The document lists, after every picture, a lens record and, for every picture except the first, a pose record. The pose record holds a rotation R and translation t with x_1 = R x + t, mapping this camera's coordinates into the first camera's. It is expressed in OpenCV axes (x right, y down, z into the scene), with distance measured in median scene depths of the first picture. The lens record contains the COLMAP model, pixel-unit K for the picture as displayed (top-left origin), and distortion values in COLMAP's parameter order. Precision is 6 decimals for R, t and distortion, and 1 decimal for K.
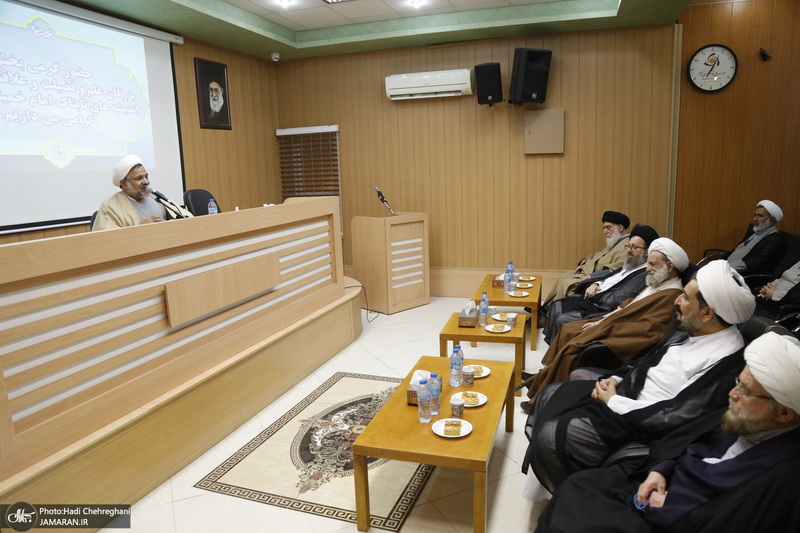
lens RADIAL K [[559.9, 0, 402.1], [0, 559.9, 273.8], [0, 0, 1]] dist [-0.110175, 0.073588]
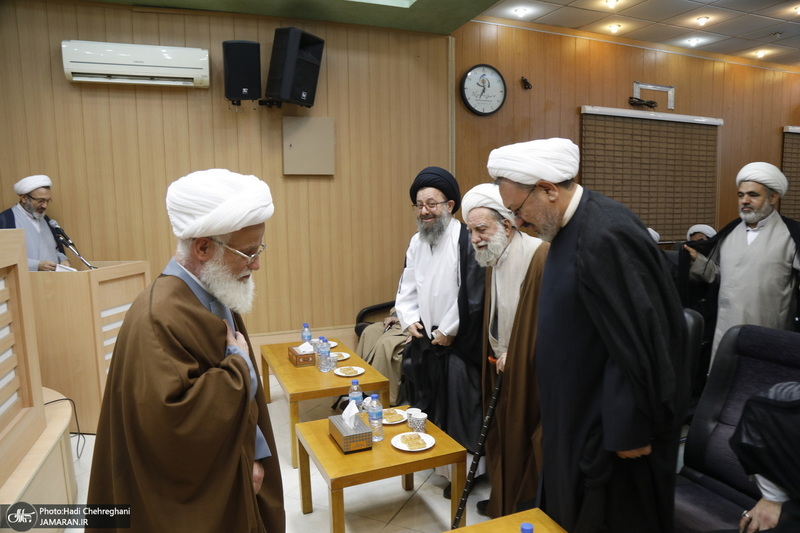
lens RADIAL K [[547.7, 0, 400.1], [0, 547.7, 274.8], [0, 0, 1]] dist [-0.111483, 0.057081]
pose [[0.770574, -0.056608, 0.634831, -0.127748], [0.110734, 0.992790, -0.045884, -0.034249], [-0.627657, 0.105654, 0.771287, 0.365894]]
